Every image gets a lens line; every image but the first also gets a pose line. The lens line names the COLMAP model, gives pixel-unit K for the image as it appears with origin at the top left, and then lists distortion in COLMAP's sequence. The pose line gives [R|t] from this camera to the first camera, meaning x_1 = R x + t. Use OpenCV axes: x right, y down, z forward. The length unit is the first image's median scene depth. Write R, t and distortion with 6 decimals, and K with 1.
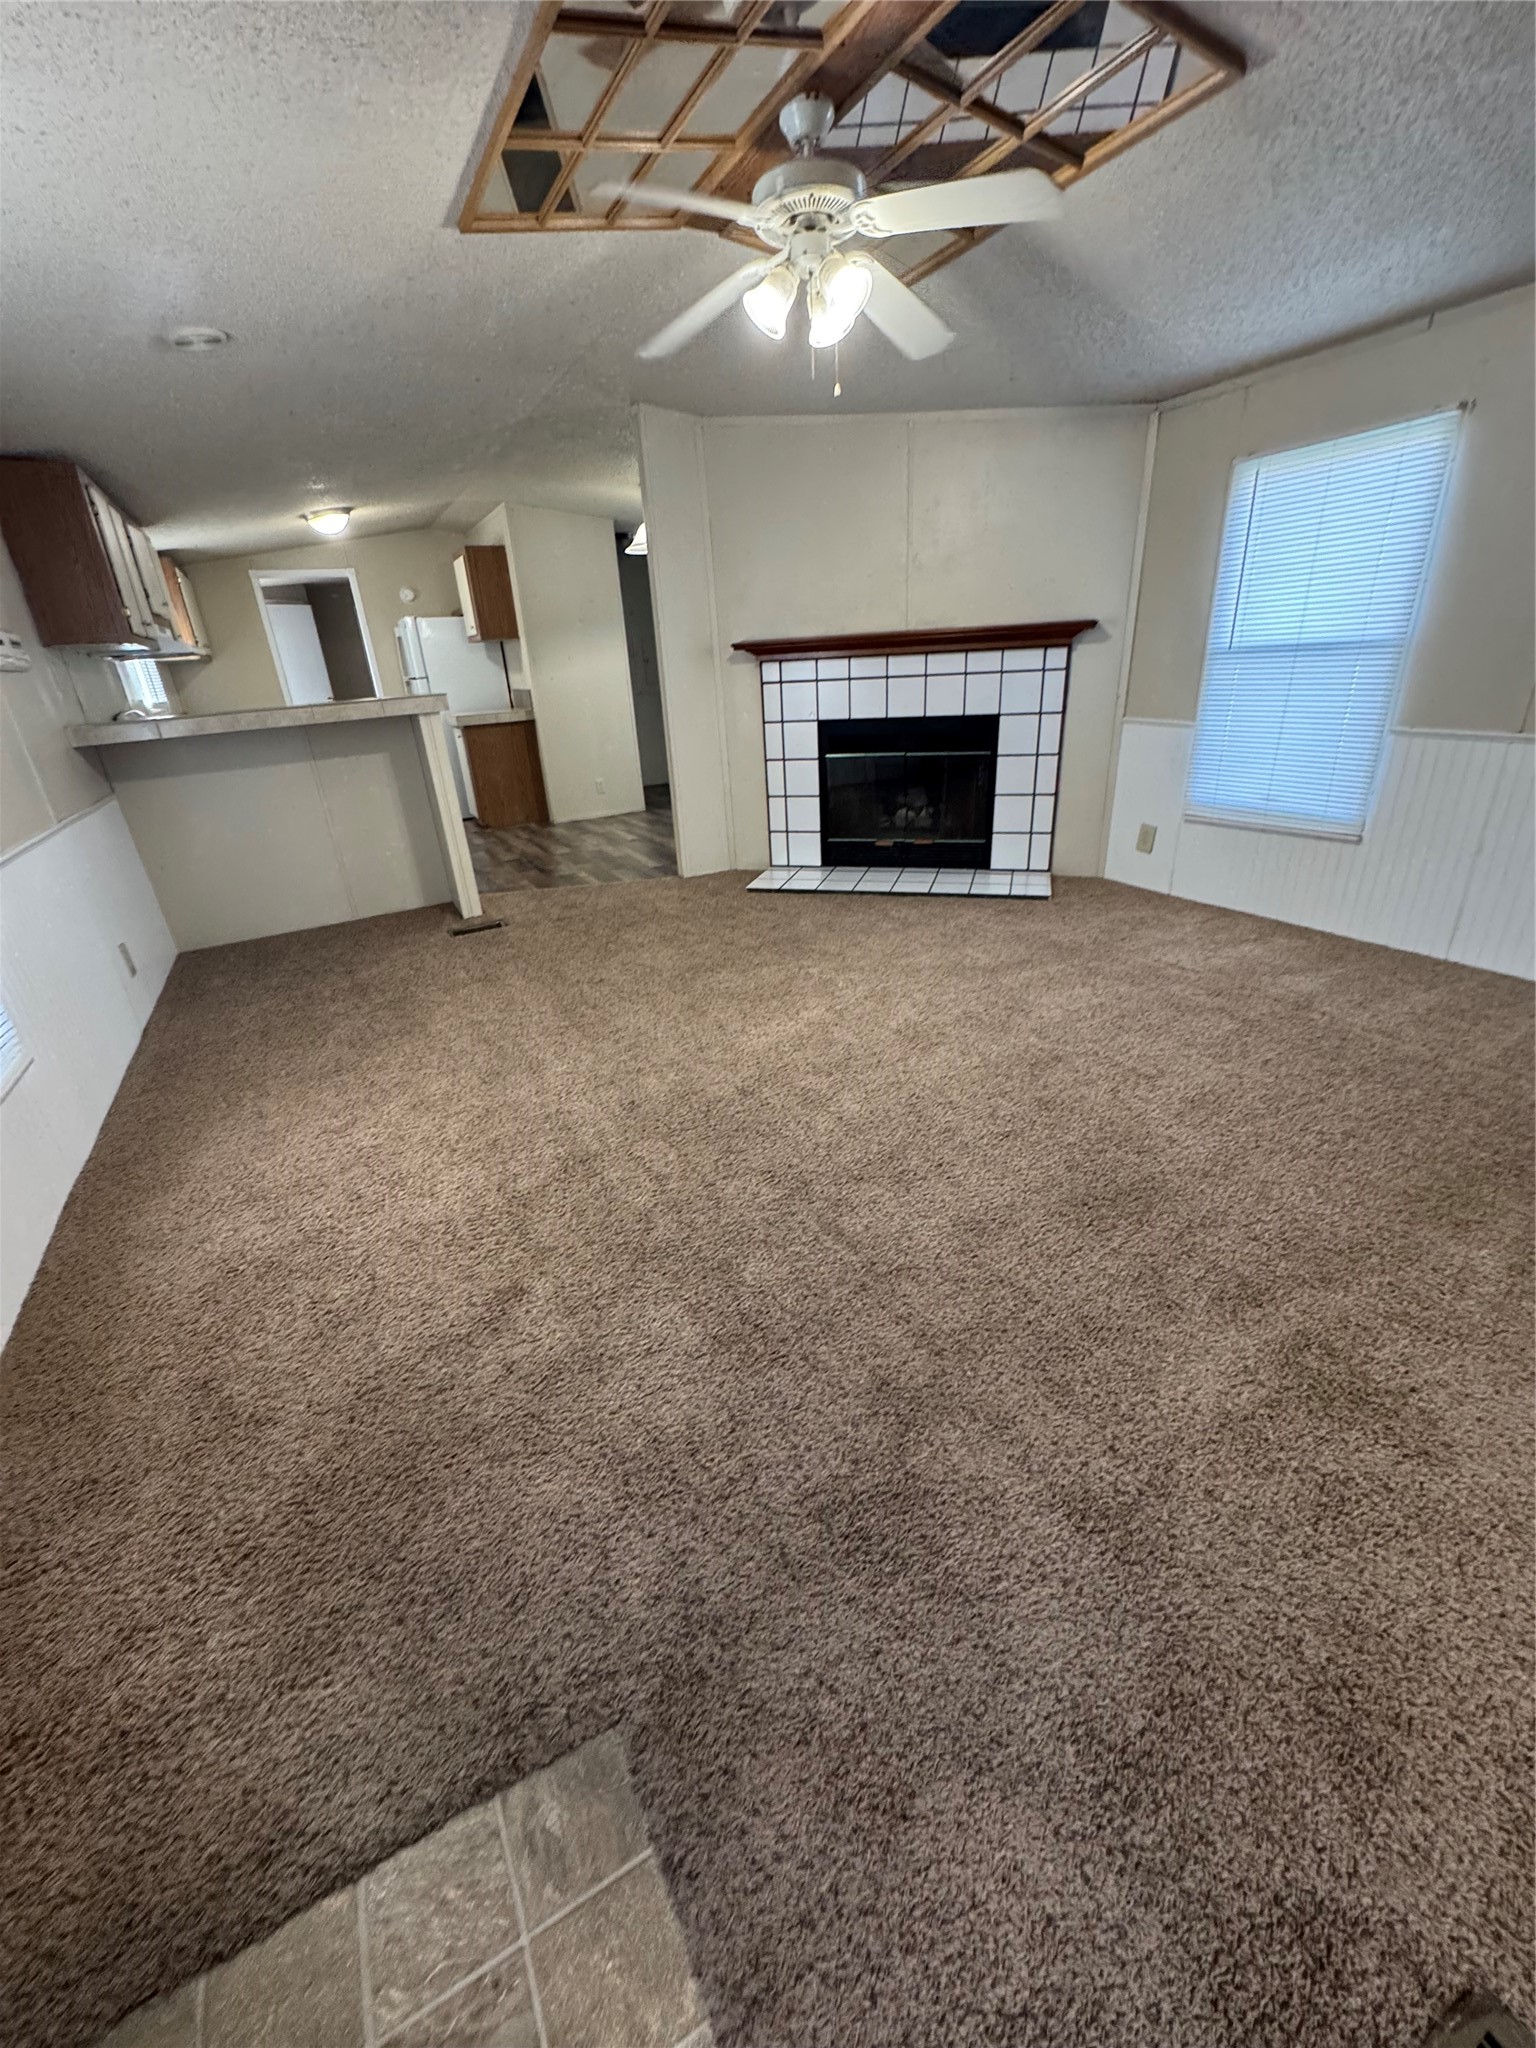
lens RADIAL K [[819.2, 0, 762.7], [0, 819.2, 1016.5], [0, 0, 1]] dist [0.001184, 0.000020]
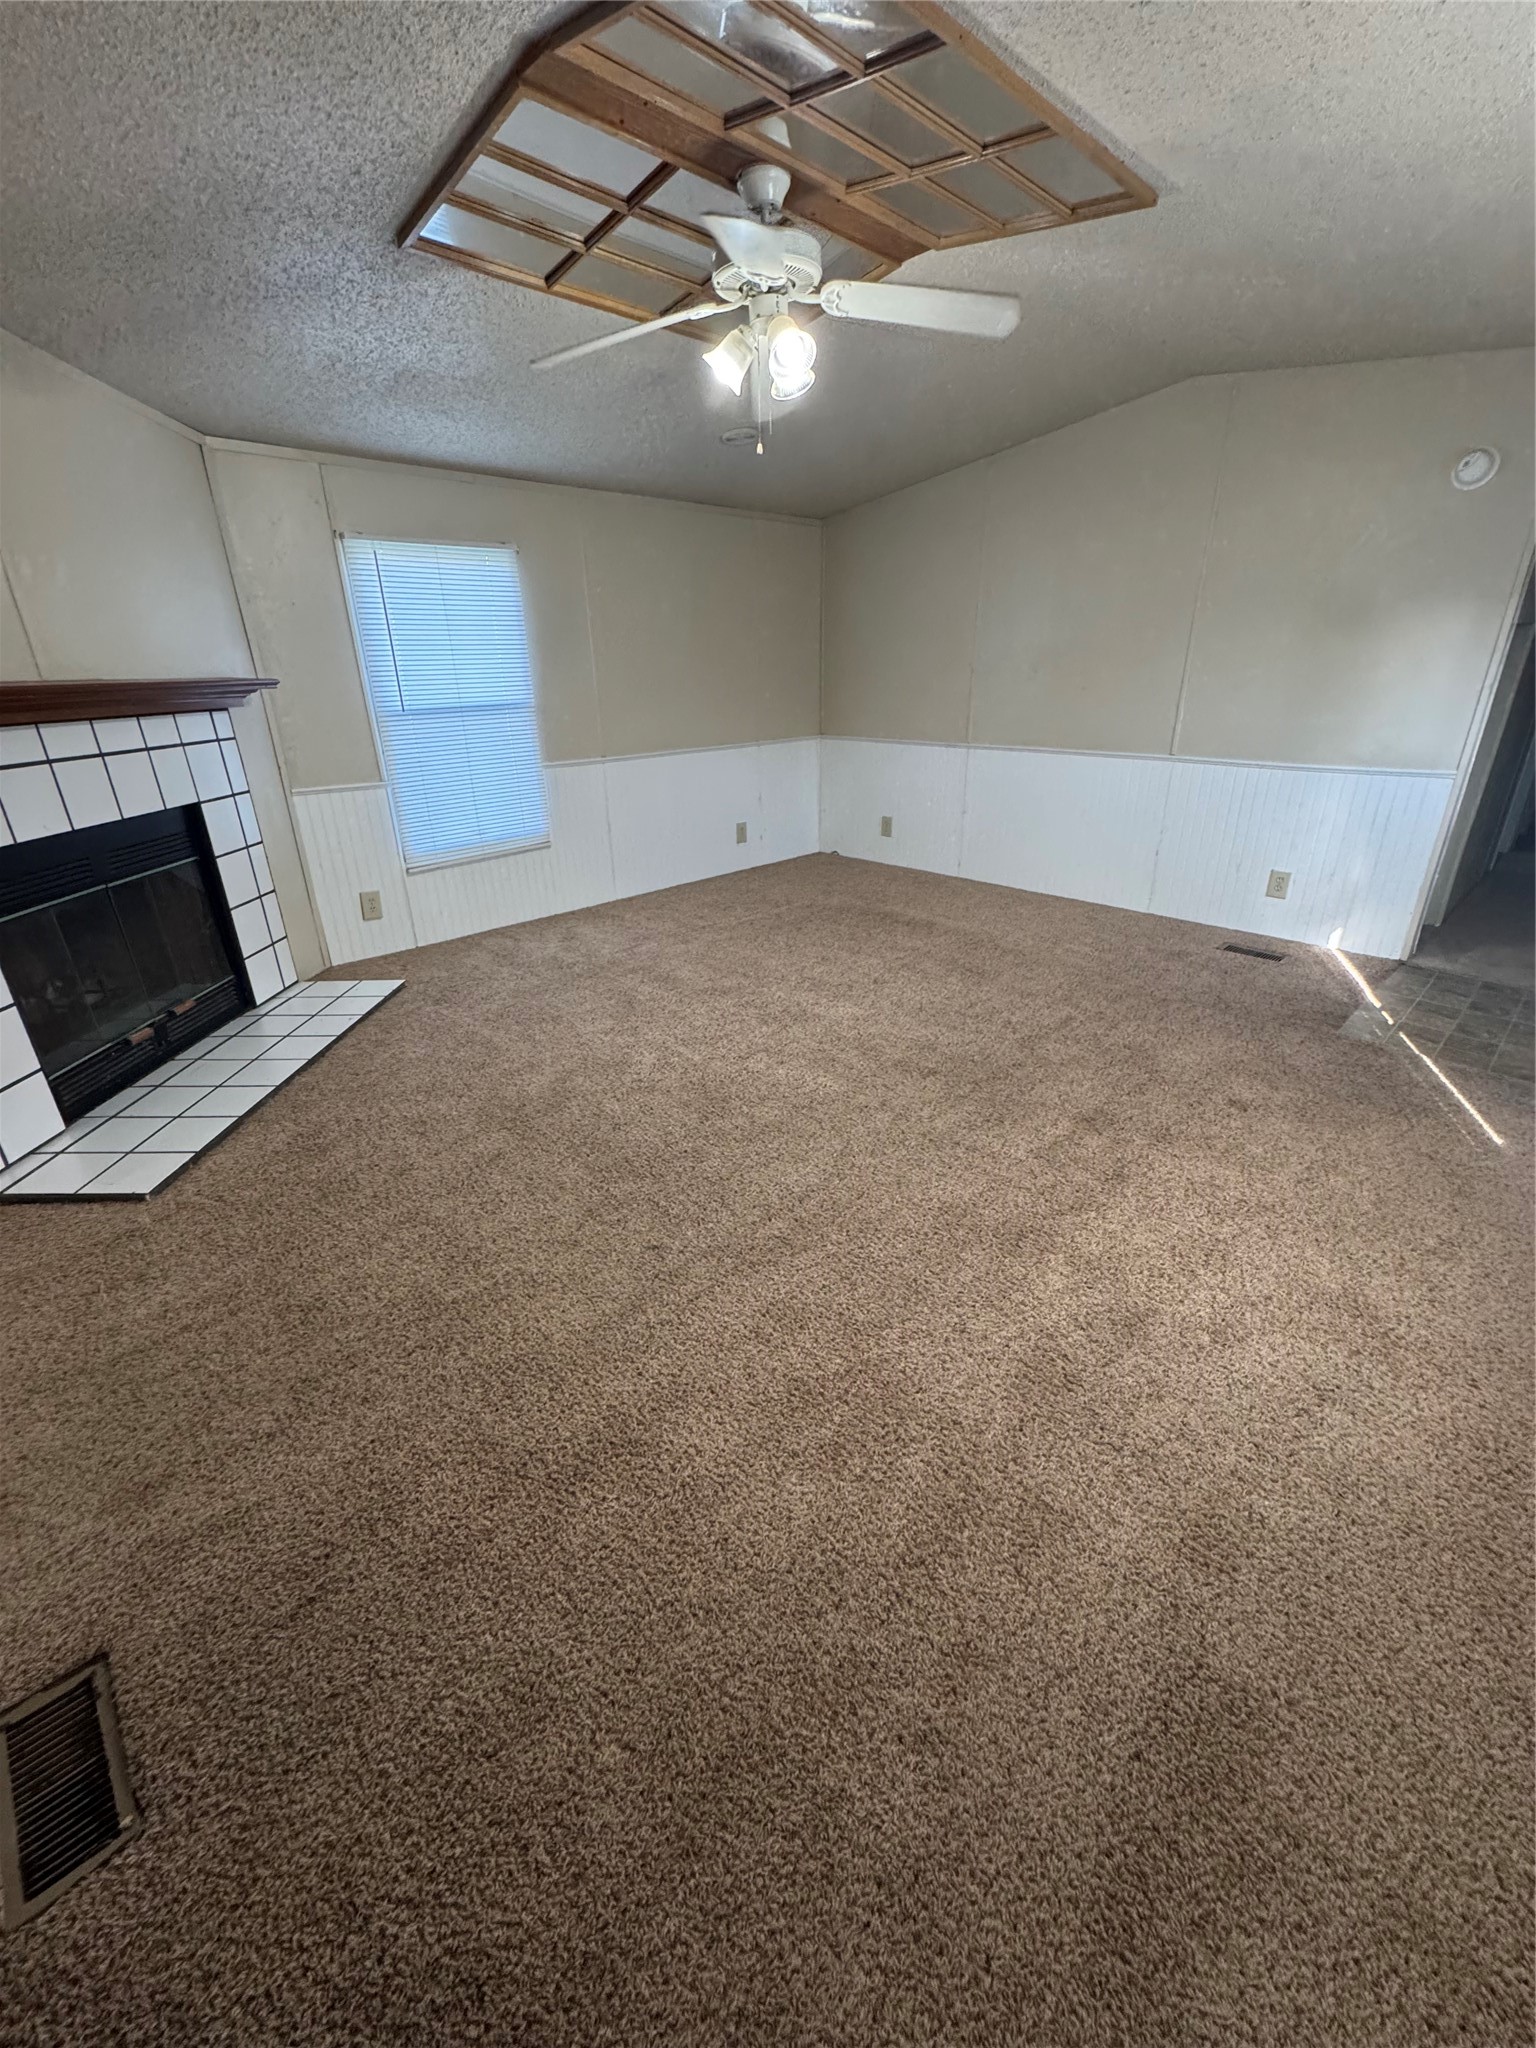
lens RADIAL K [[819.2, 0, 763.6], [0, 819.2, 1028.2], [0, 0, 1]] dist [0.001184, 0.000020]
pose [[-0.263126, -0.335234, 0.904645, -0.587918], [0.419624, 0.804577, 0.420204, -0.322613], [-0.868723, 0.490178, -0.071033, 0.763463]]
